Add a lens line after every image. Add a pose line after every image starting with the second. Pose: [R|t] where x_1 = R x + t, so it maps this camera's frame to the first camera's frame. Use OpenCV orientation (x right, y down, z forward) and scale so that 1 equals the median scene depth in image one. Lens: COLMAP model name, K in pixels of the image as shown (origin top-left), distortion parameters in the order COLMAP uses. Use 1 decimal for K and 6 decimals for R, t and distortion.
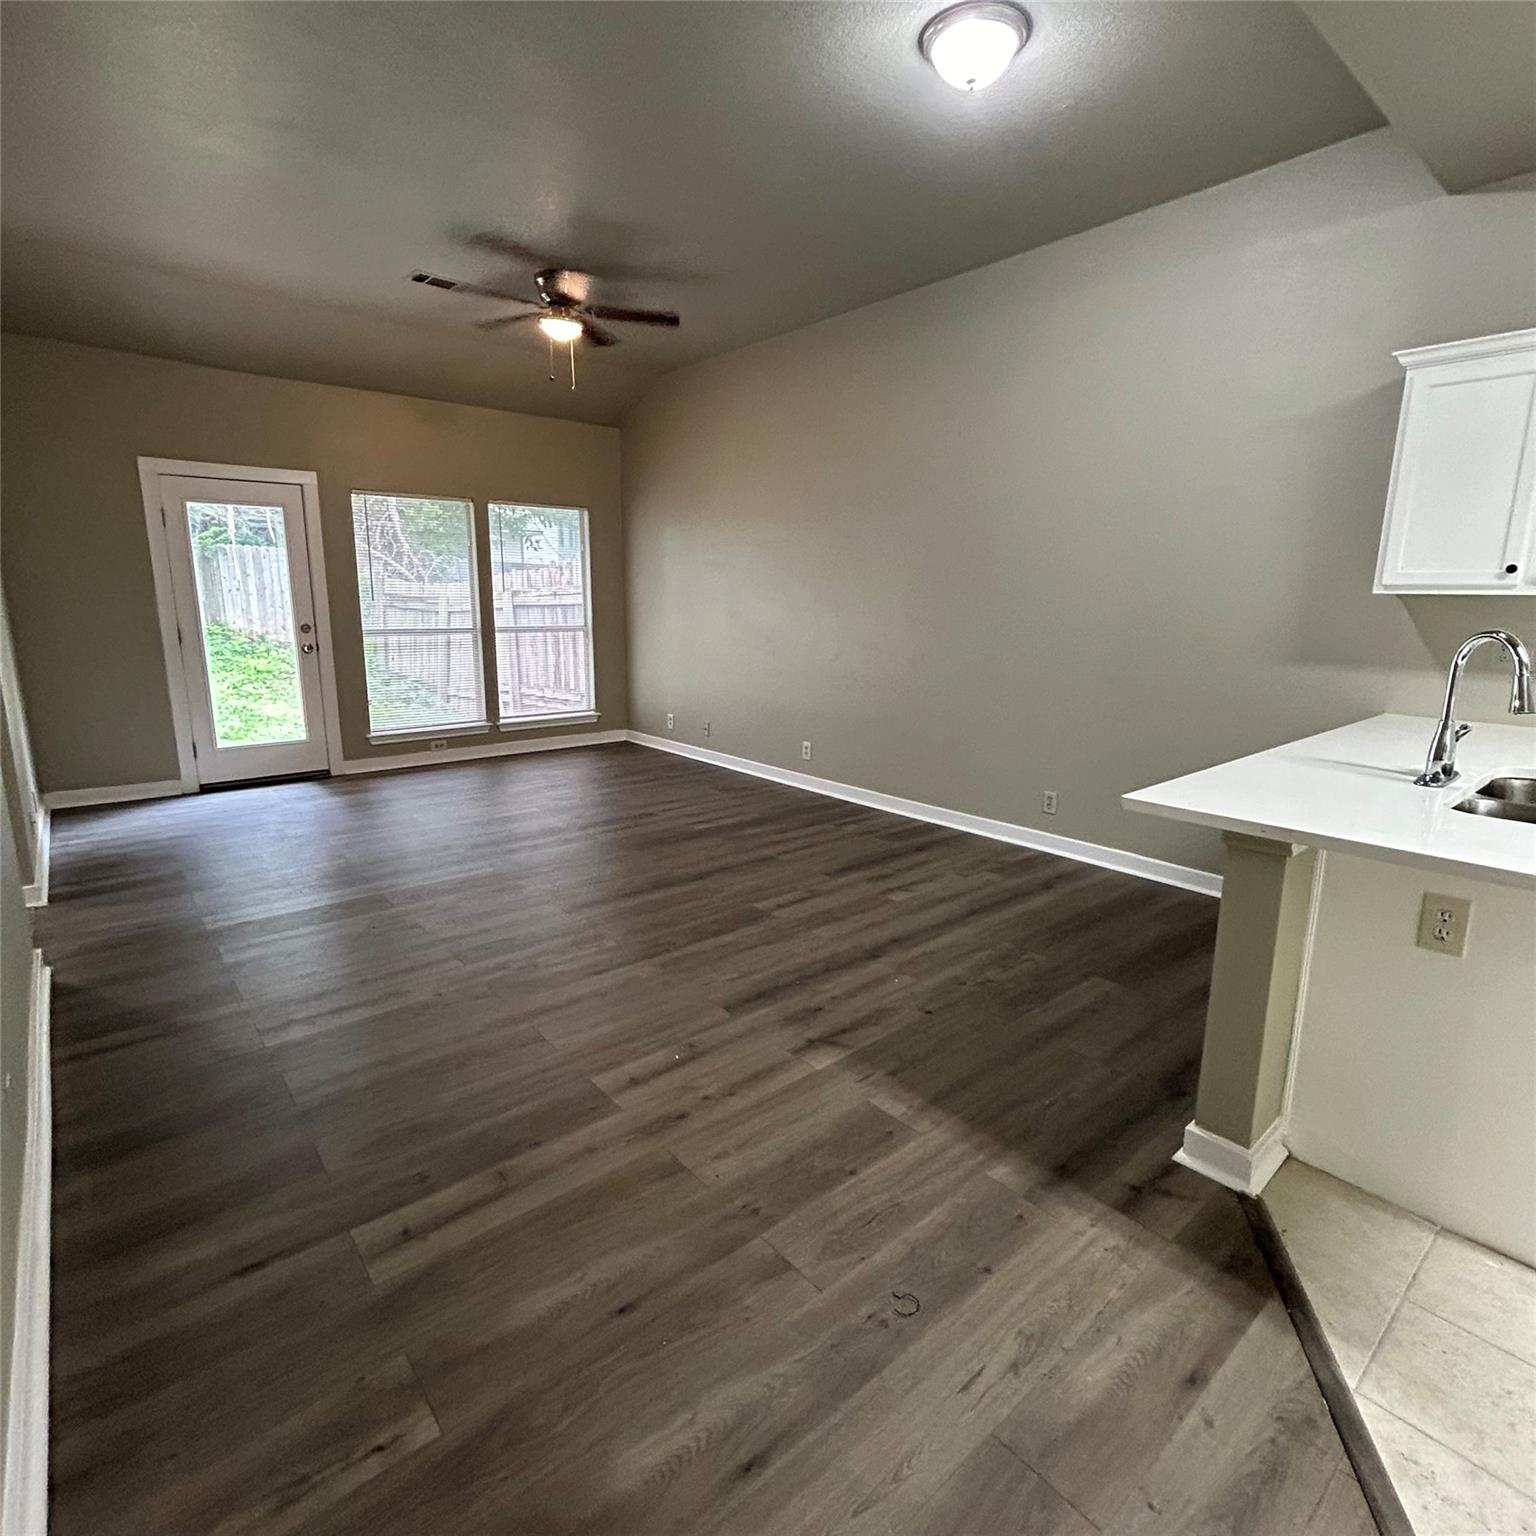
lens RADIAL K [[834.0, 0, 767.5], [0, 834.0, 763.2], [0, 0, 1]] dist [-0.005479, 0.004909]
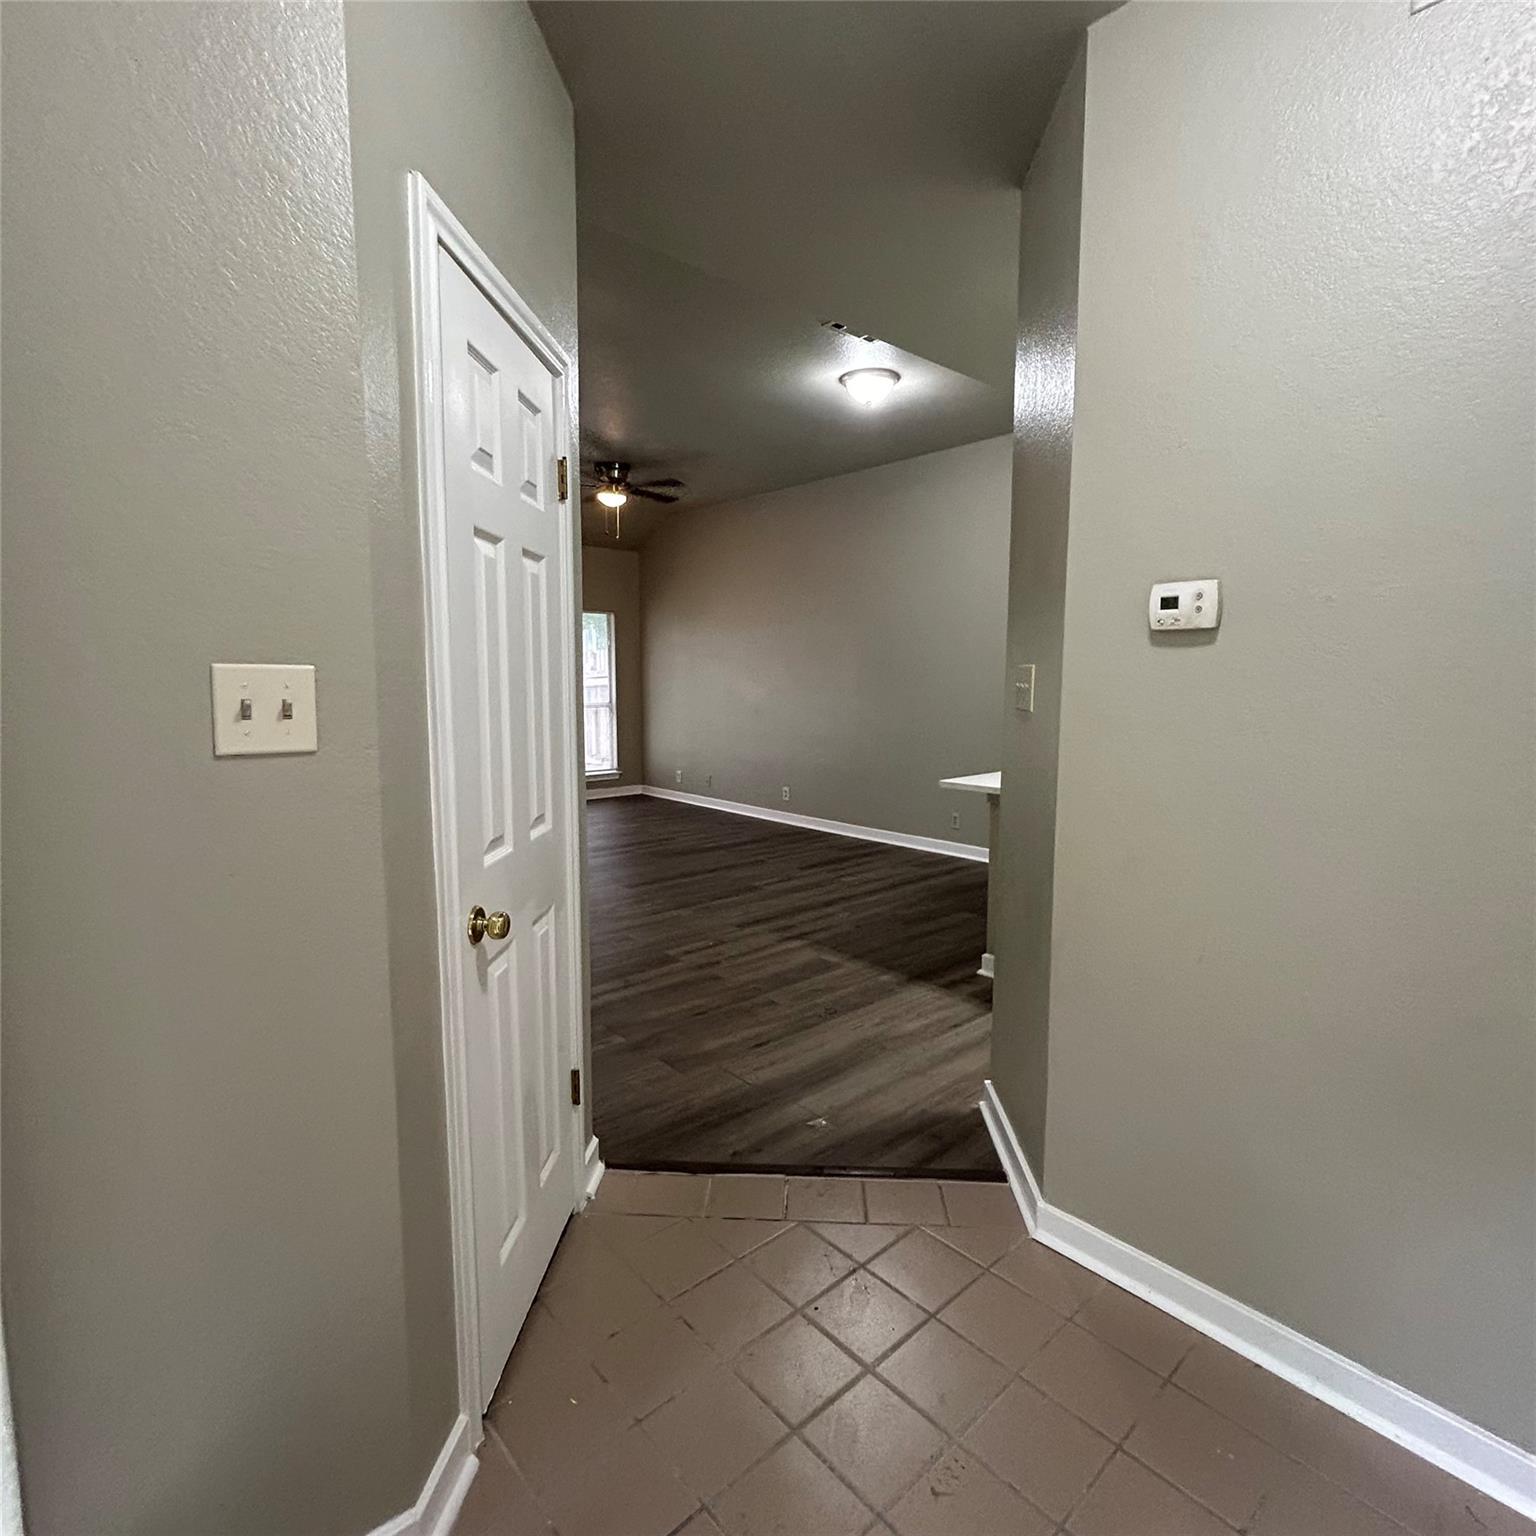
lens RADIAL K [[834.0, 0, 770.3], [0, 834.0, 766.3], [0, 0, 1]] dist [-0.005479, 0.004909]
pose [[0.999671, -0.009632, 0.023757, -0.018043], [0.011698, 0.996018, -0.088387, 0.112962], [-0.022811, 0.088636, 0.995803, -0.628155]]
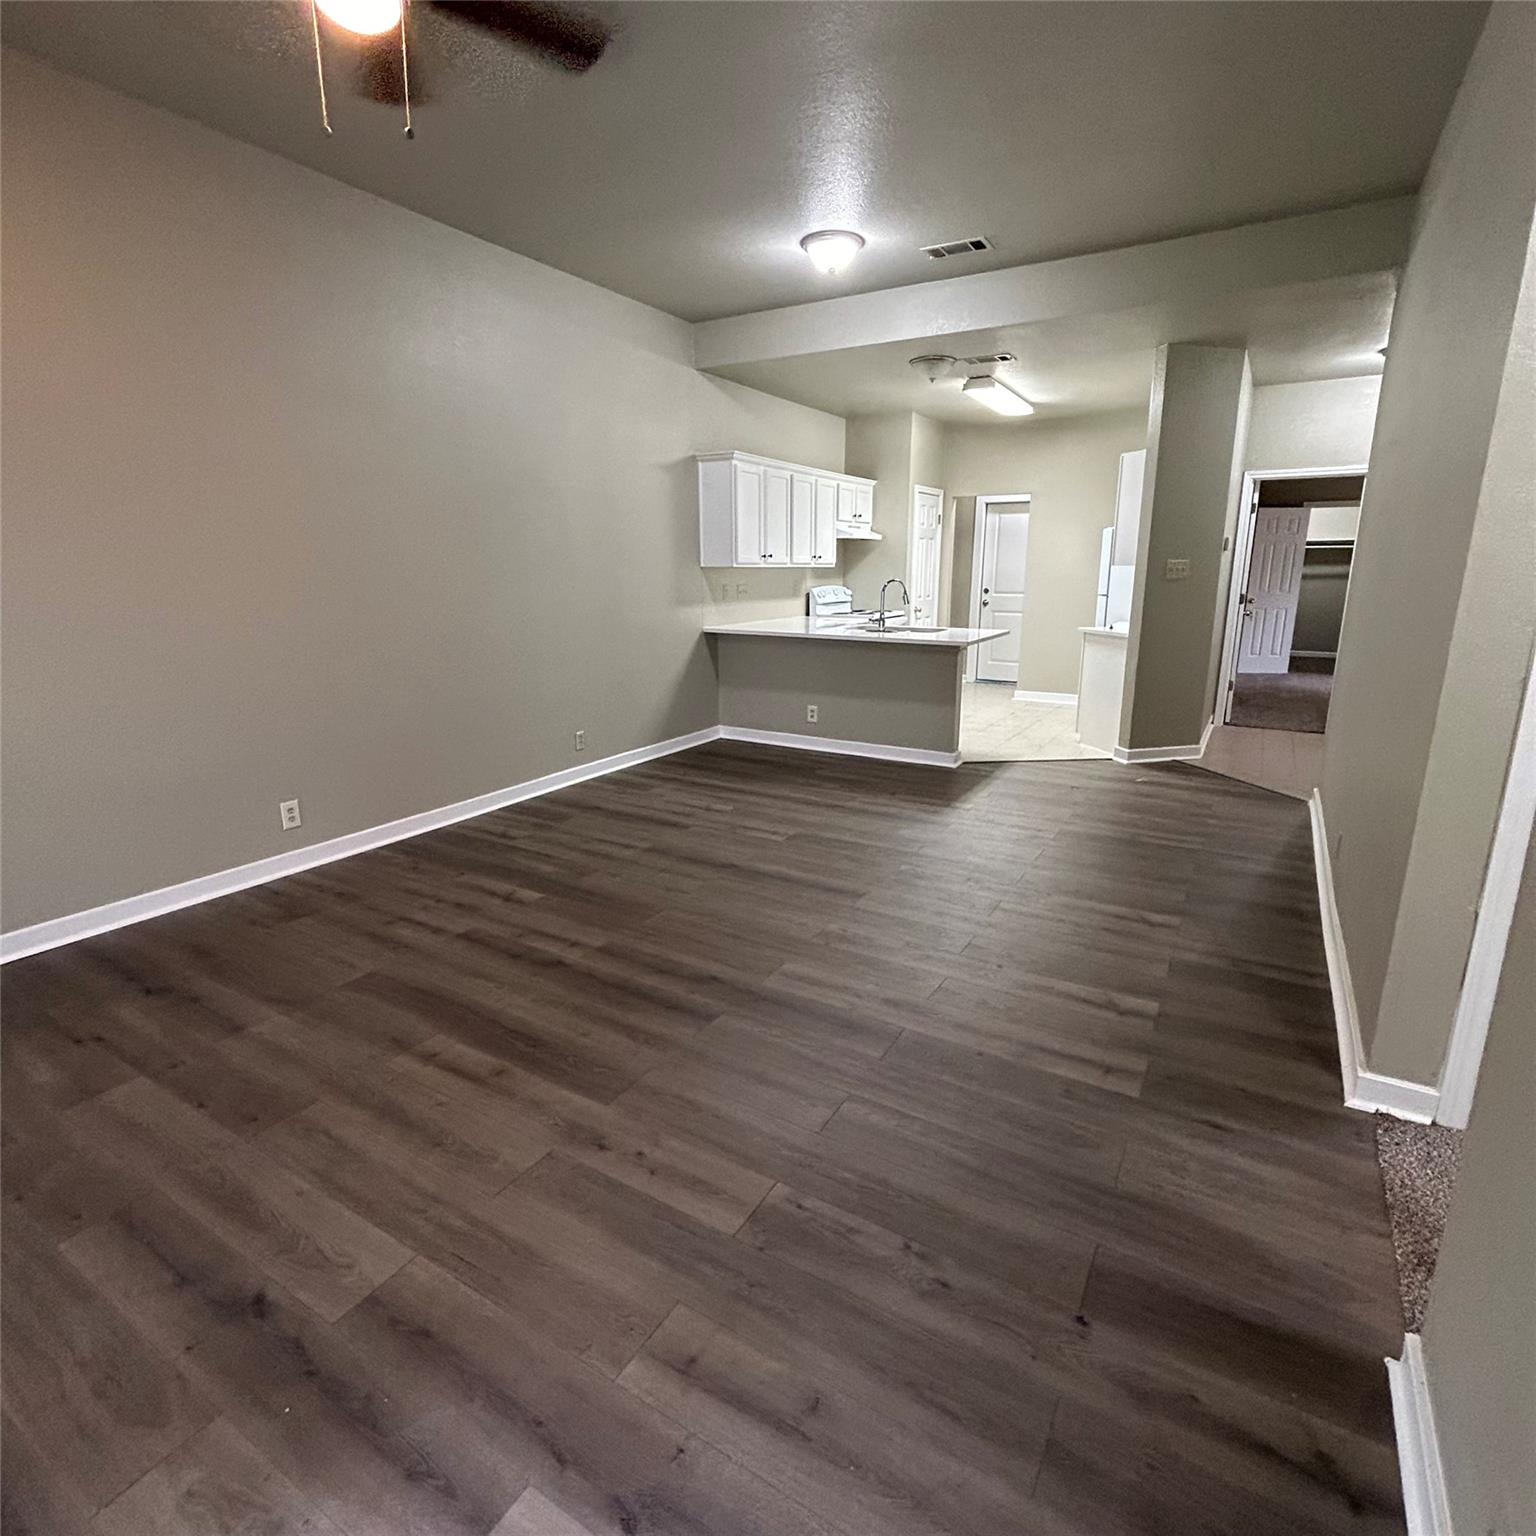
lens RADIAL K [[834.0, 0, 766.3], [0, 834.0, 769.6], [0, 0, 1]] dist [-0.005479, 0.004909]
pose [[-0.324913, -0.235289, 0.916008, -1.290633], [0.186758, 0.933523, 0.306032, -0.346227], [-0.927121, 0.270506, -0.259372, 1.577677]]
